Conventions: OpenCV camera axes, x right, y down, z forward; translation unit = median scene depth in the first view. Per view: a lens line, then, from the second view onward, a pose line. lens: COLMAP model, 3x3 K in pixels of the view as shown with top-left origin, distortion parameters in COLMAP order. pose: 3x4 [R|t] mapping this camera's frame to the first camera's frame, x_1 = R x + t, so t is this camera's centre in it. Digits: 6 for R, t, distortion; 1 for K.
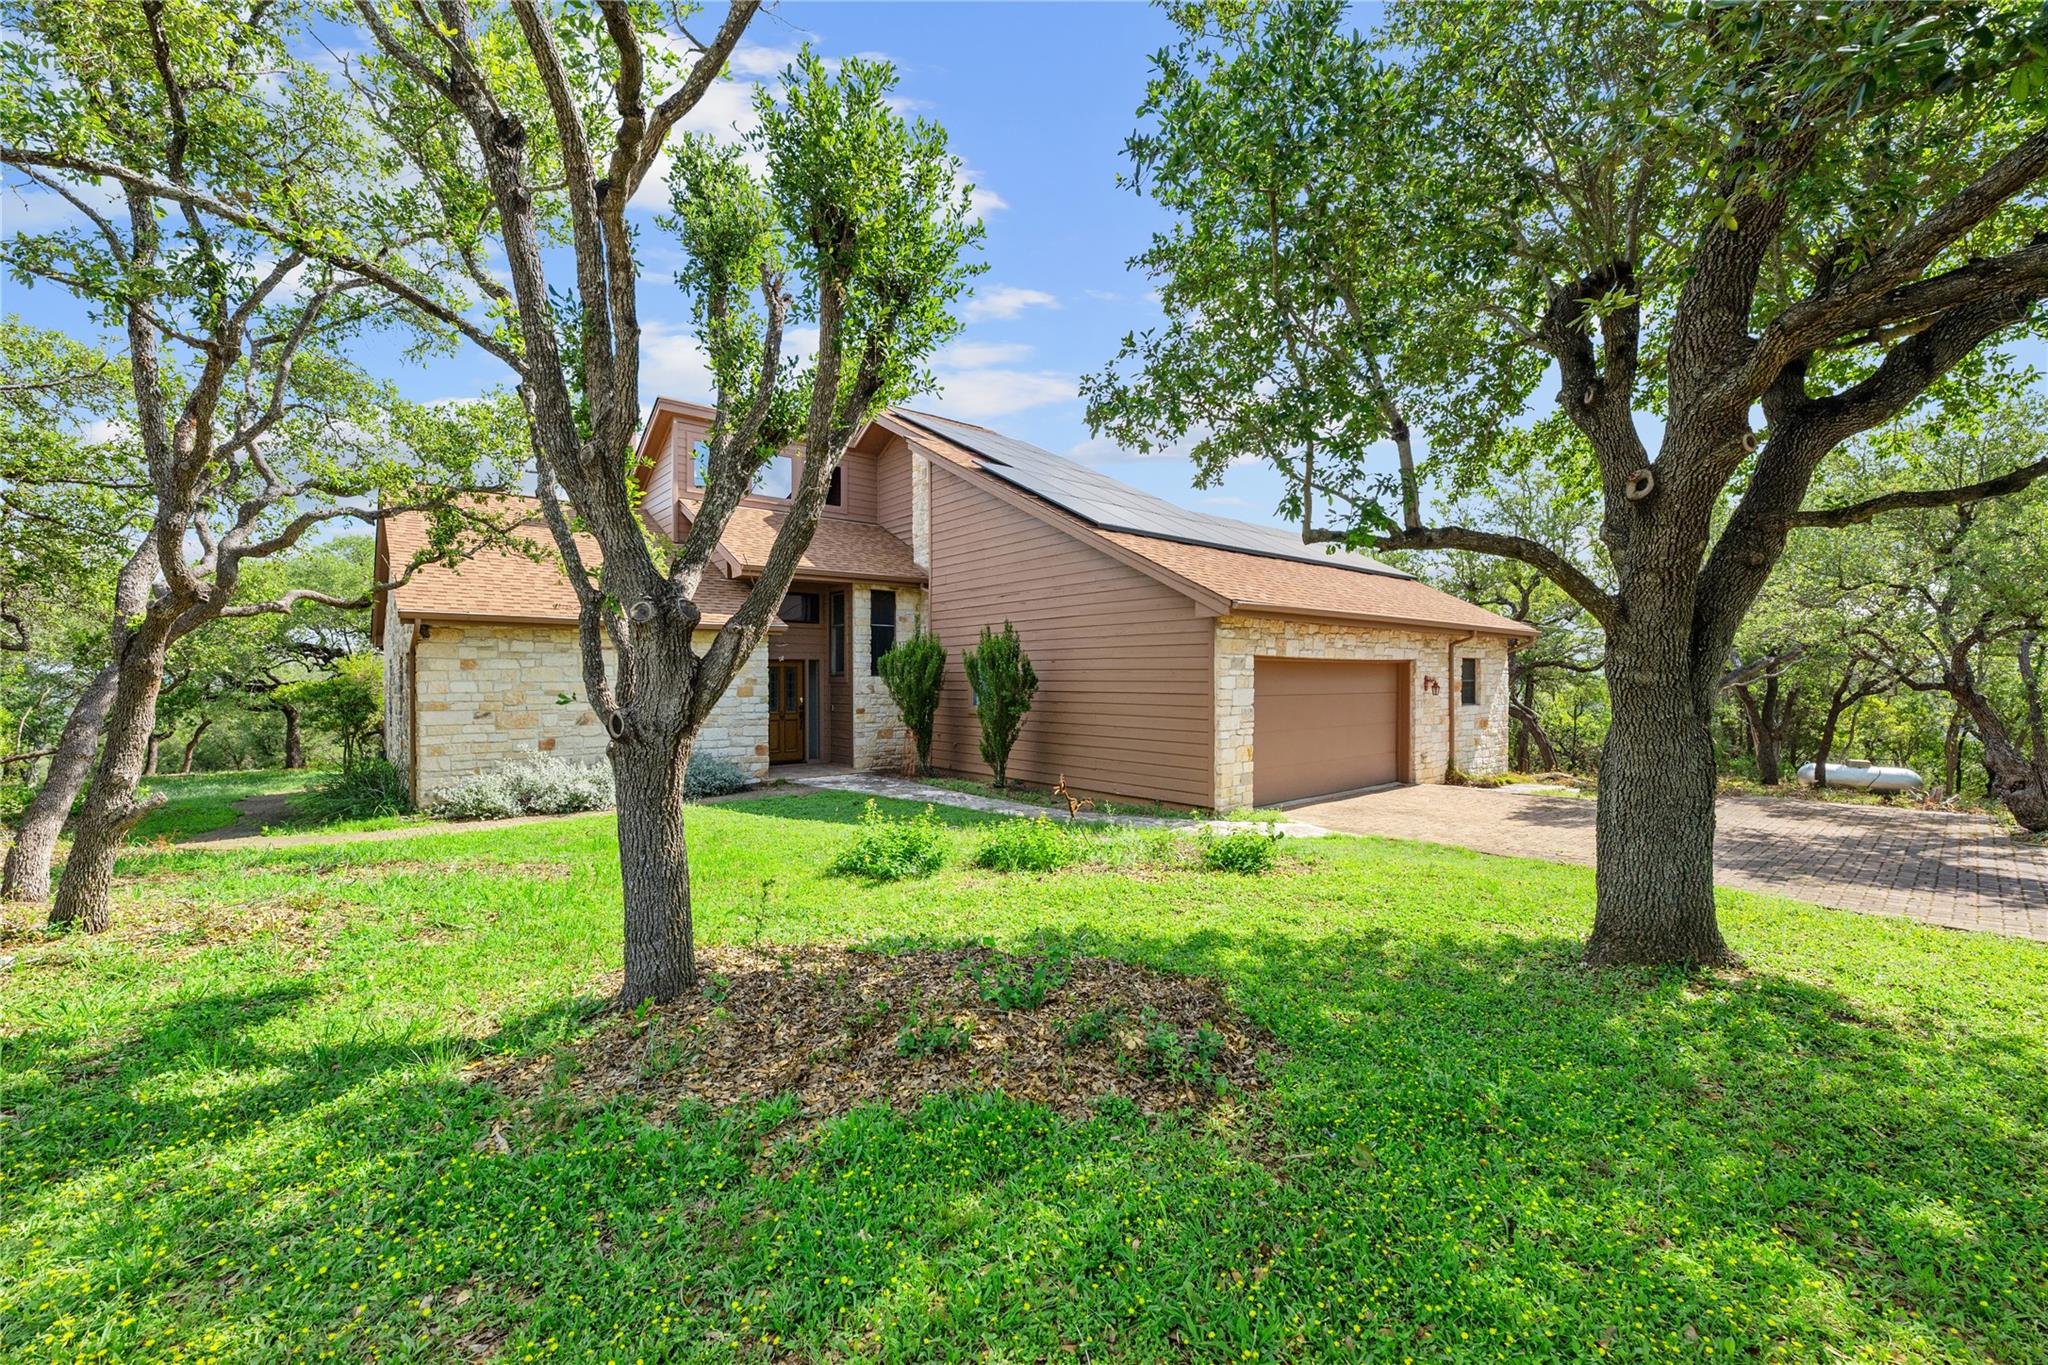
lens RADIAL K [[813.0, 0, 1024.2], [0, 813.0, 682.3], [0, 0, 1]] dist [0.006822, -0.000778]
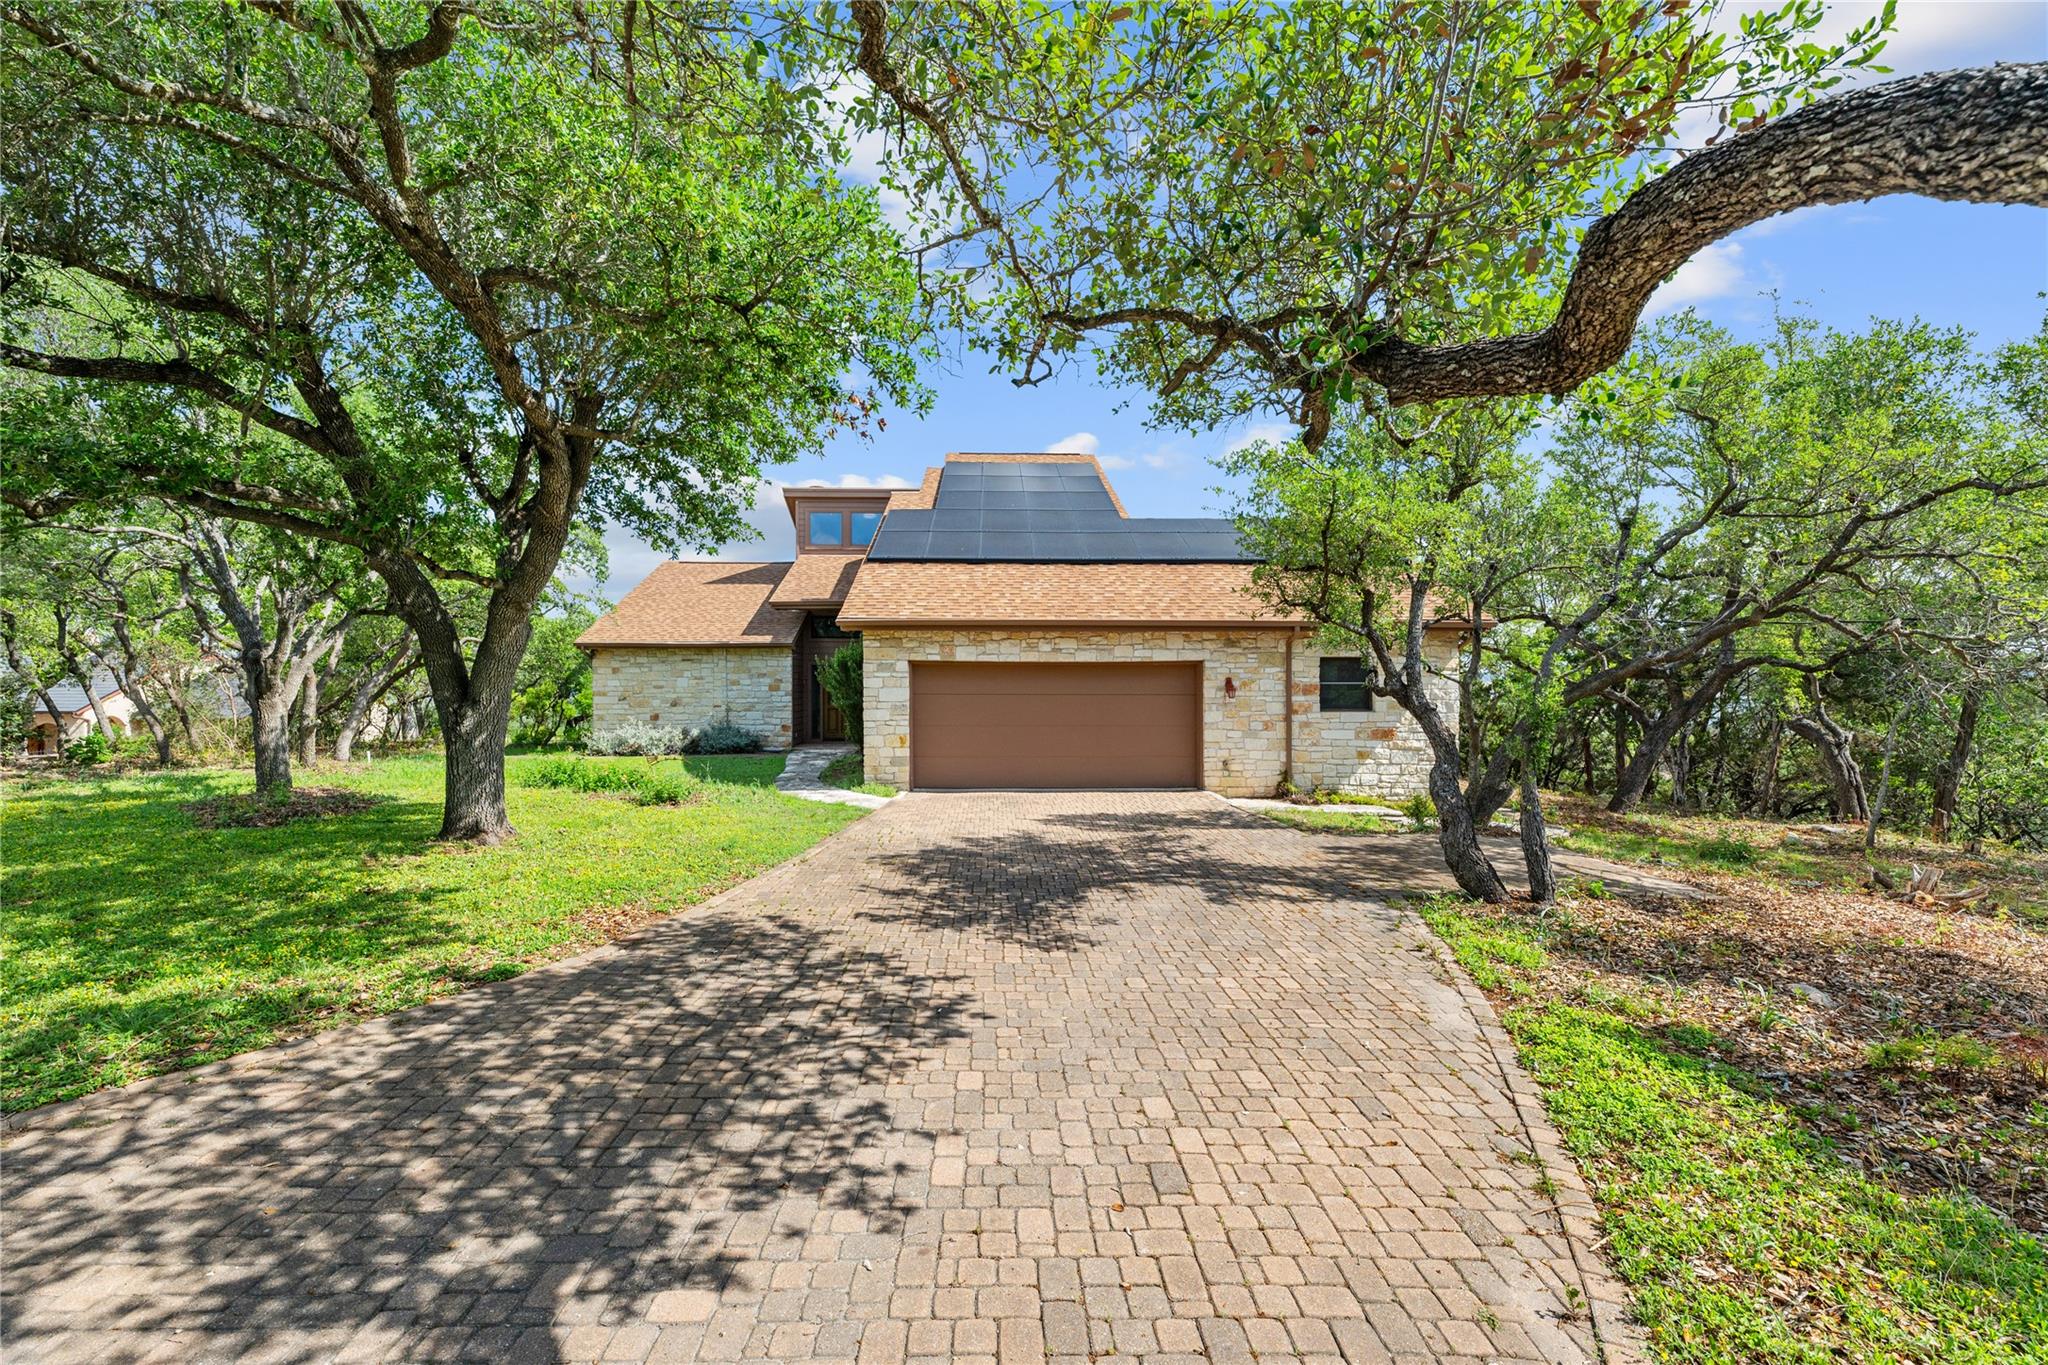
lens RADIAL K [[813.0, 0, 1023.3], [0, 813.0, 681.7], [0, 0, 1]] dist [0.006822, -0.000778]
pose [[0.789407, 0.003419, -0.613860, 1.102901], [-0.004686, 0.999989, -0.000457, -0.001938], [0.613852, 0.003237, 0.789415, 0.139132]]
